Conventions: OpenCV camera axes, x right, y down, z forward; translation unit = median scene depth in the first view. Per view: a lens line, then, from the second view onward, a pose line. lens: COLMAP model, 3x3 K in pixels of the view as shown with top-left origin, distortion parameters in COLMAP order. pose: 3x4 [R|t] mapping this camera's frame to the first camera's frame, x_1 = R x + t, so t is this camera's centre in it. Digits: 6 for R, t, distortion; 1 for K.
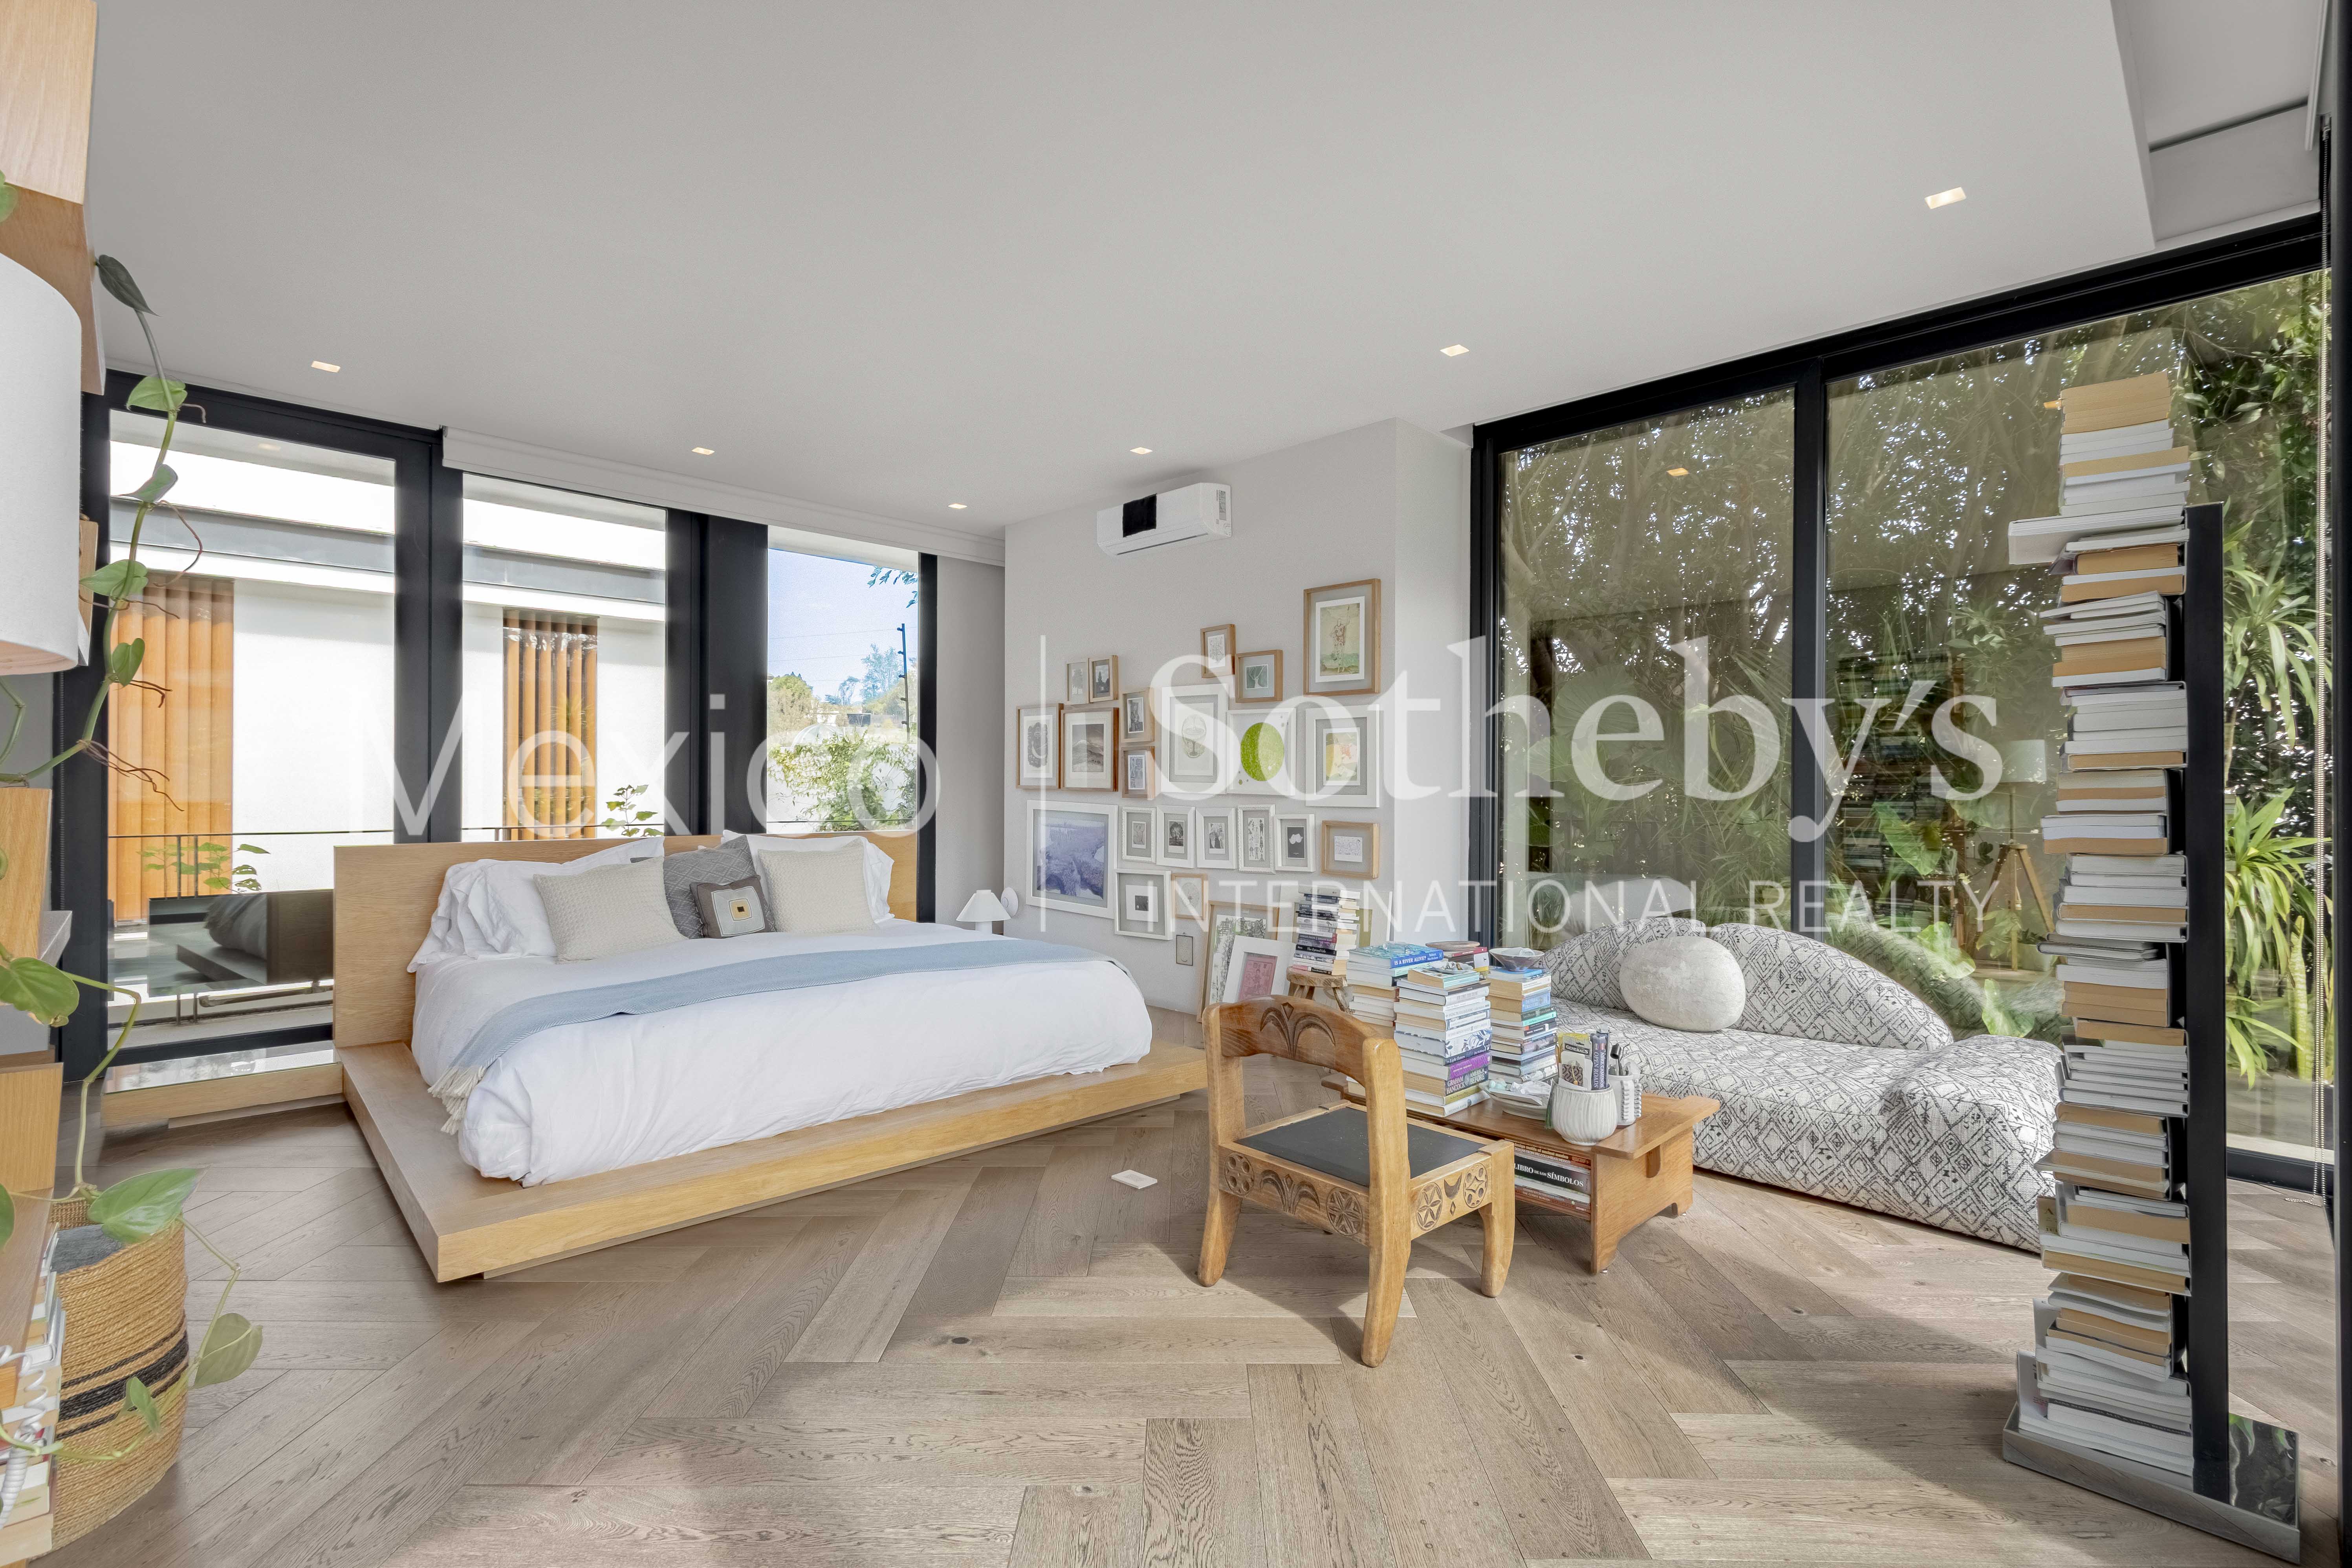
lens RADIAL K [[1074.1, 0, 1173.2], [0, 1074.1, 773.2], [0, 0, 1]] dist [0.000743, -0.000011]
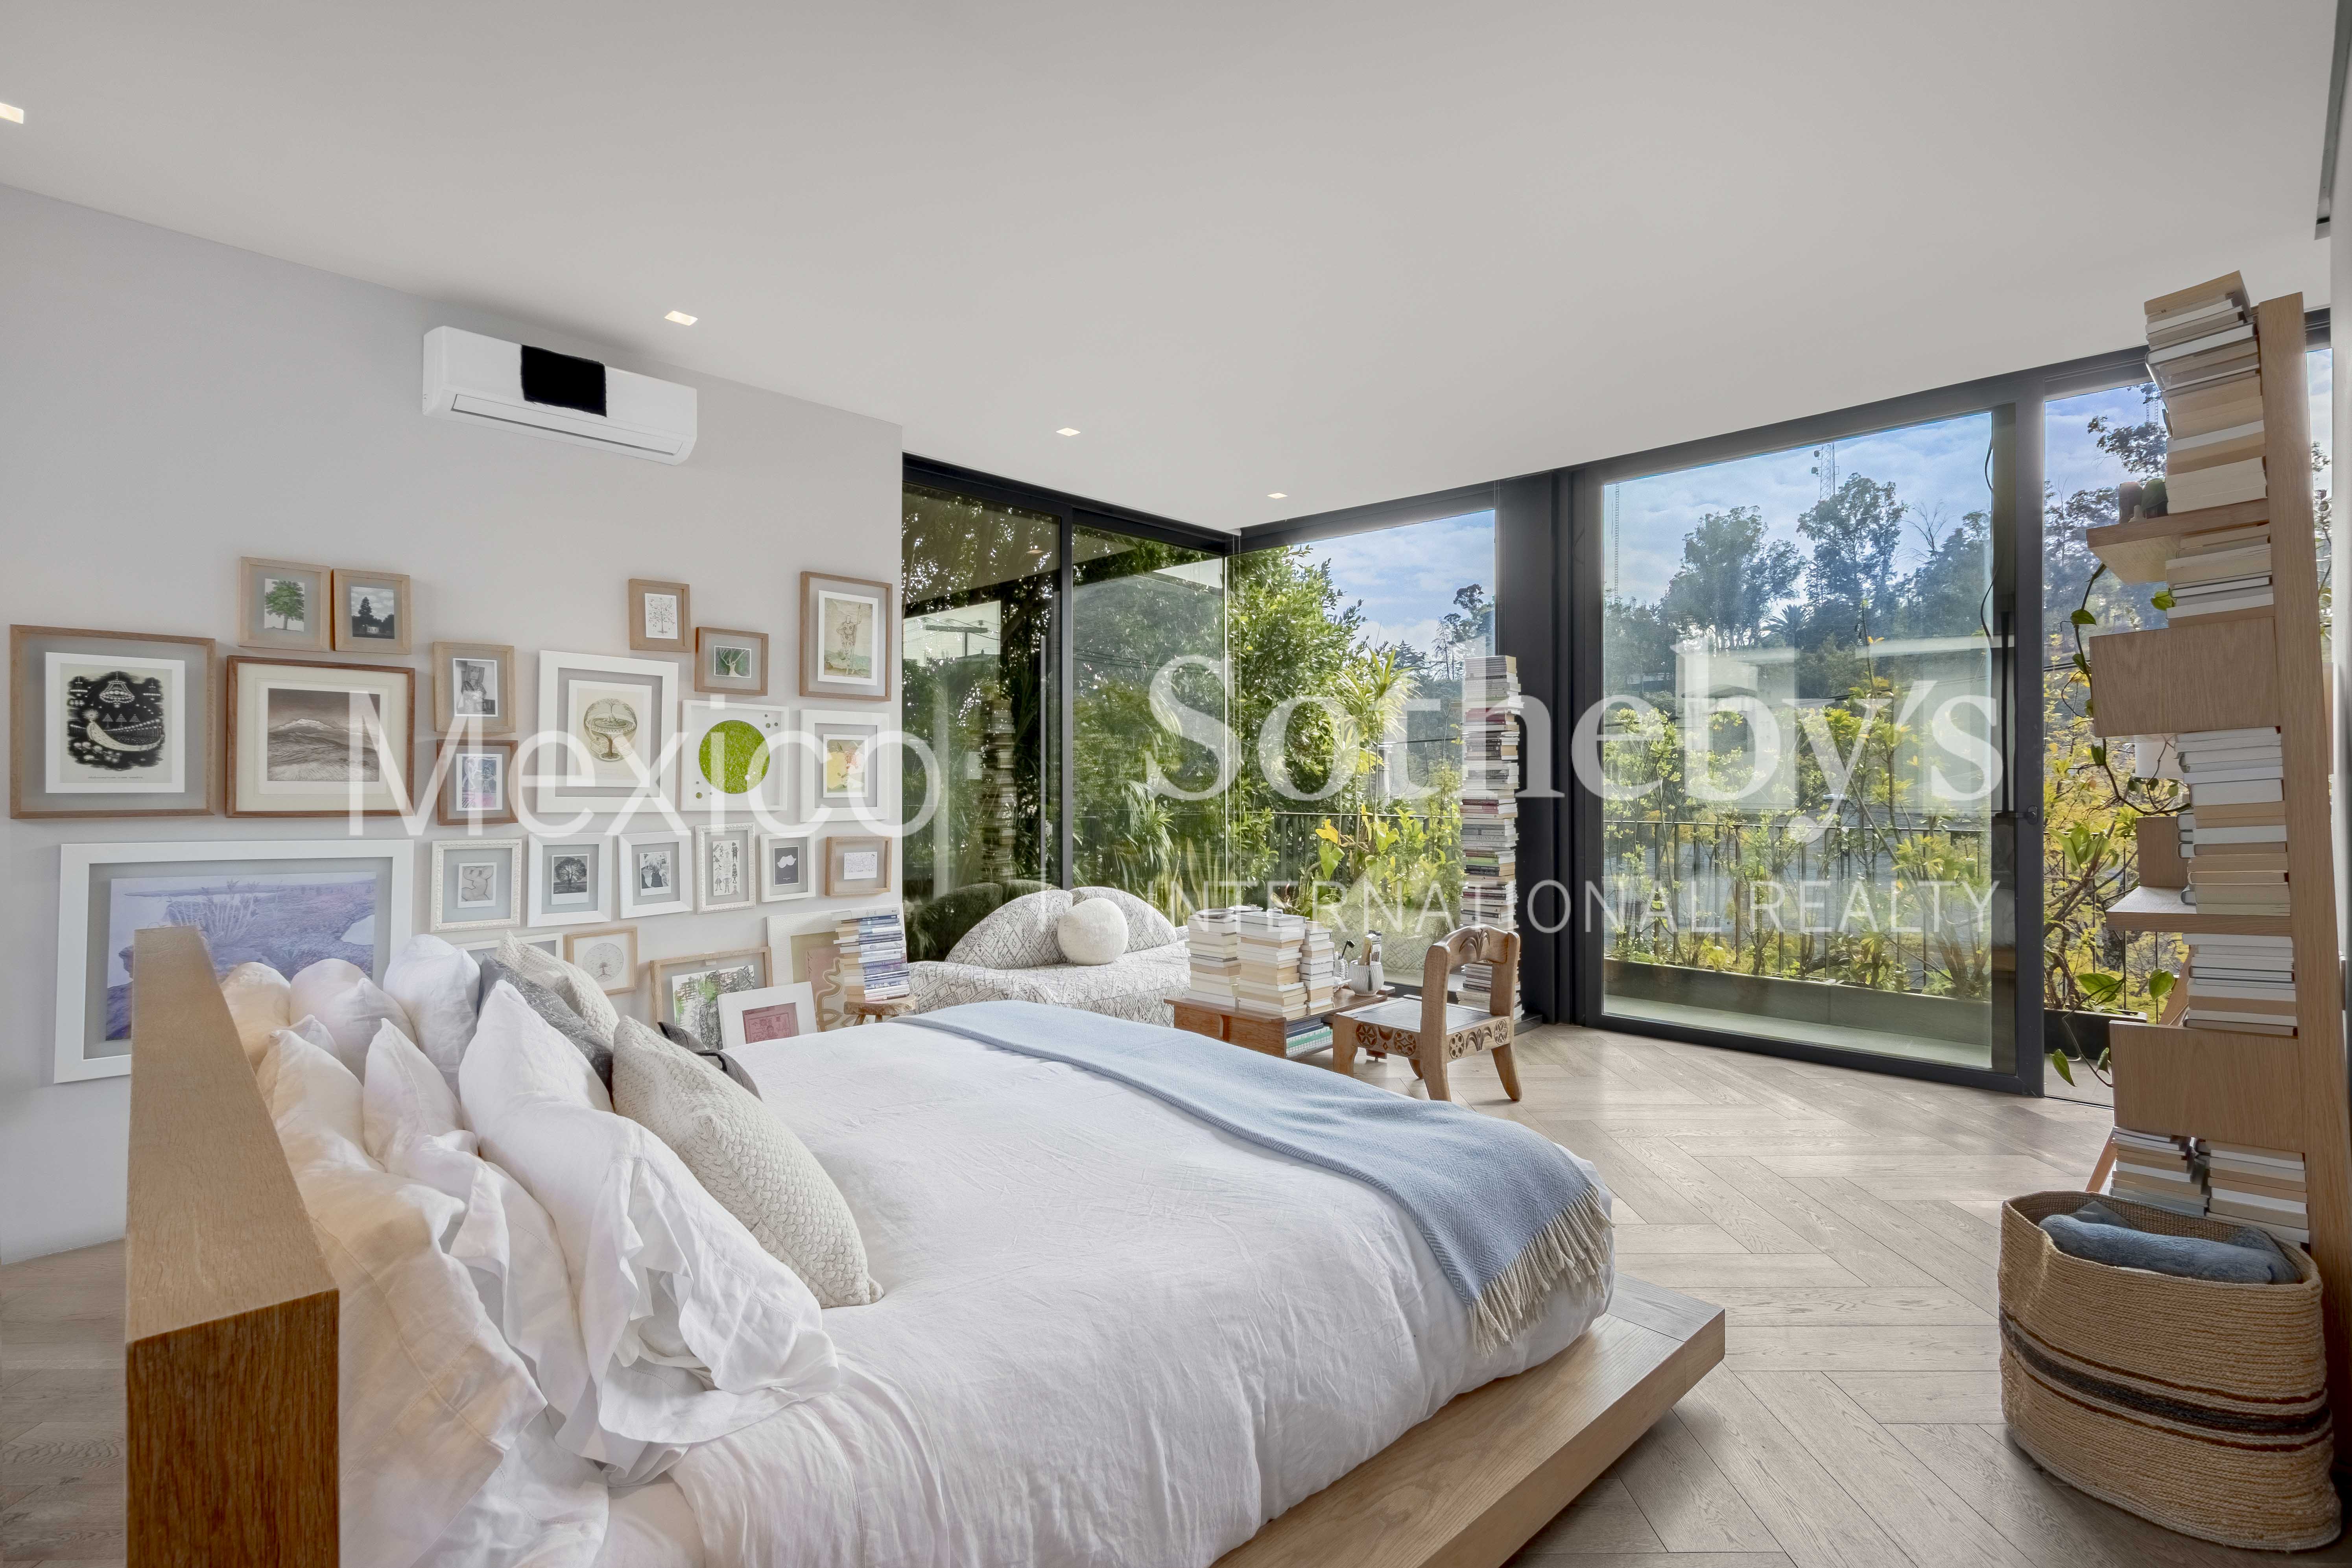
lens RADIAL K [[1074.1, 0, 1173.1], [0, 1074.1, 787.0], [0, 0, 1]] dist [0.000743, -0.000011]
pose [[0.019277, -0.000966, 0.999814, -0.707444], [-0.002813, 0.999996, 0.001021, 0.000400], [-0.999810, -0.002832, 0.019274, 0.662327]]
